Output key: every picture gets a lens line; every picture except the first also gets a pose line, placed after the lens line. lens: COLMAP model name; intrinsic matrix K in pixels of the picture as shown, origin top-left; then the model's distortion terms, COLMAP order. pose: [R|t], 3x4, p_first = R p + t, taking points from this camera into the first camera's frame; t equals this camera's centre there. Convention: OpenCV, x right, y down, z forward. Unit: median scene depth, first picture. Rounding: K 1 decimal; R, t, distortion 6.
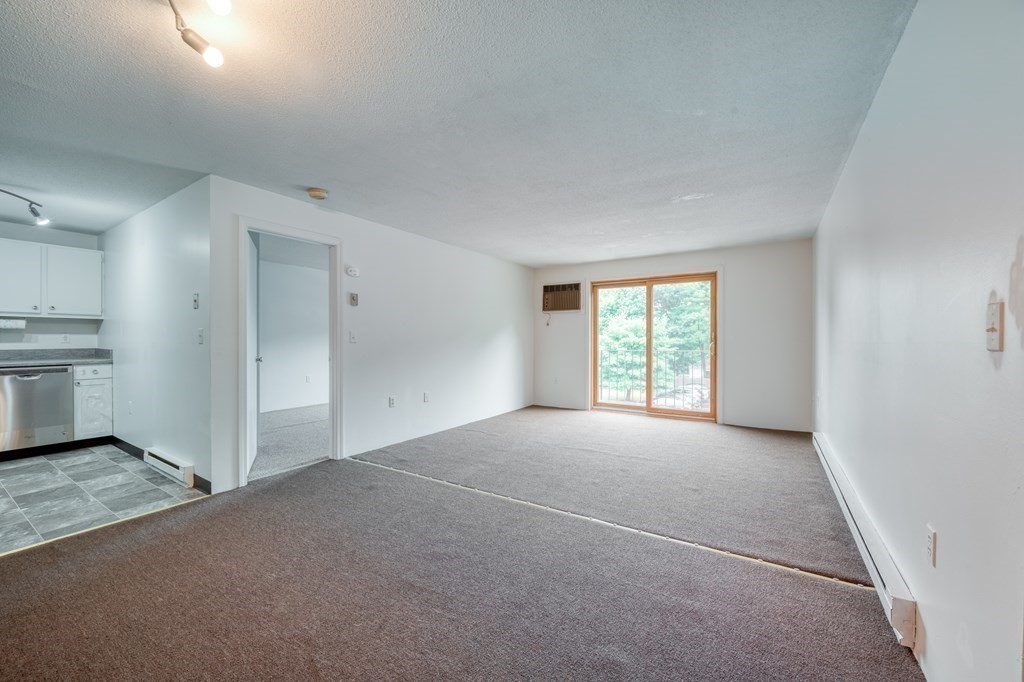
lens RADIAL K [[400.8, 0, 510.4], [0, 400.8, 340.9], [0, 0, 1]] dist [-0.000707, -0.002045]
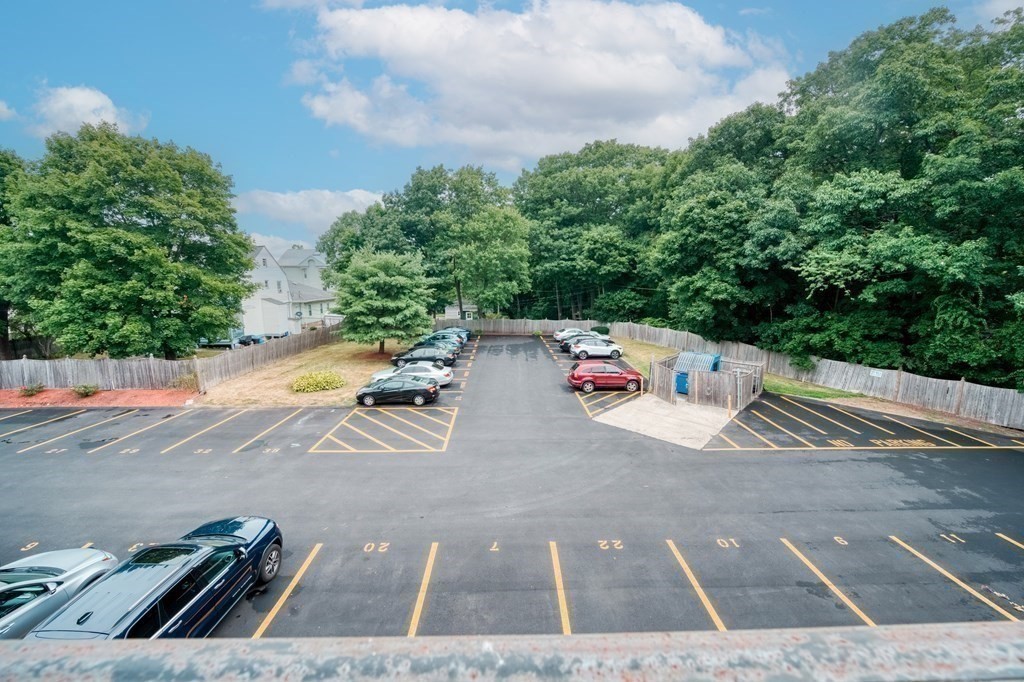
lens RADIAL K [[399.1, 0, 501.5], [0, 399.1, 341.0], [0, 0, 1]] dist [-0.008441, -0.002401]
pose [[0.843456, -0.086855, 0.530131, 0.371760], [0.006099, 0.988328, 0.152220, -0.007025], [-0.537164, -0.125158, 0.834140, 0.994515]]
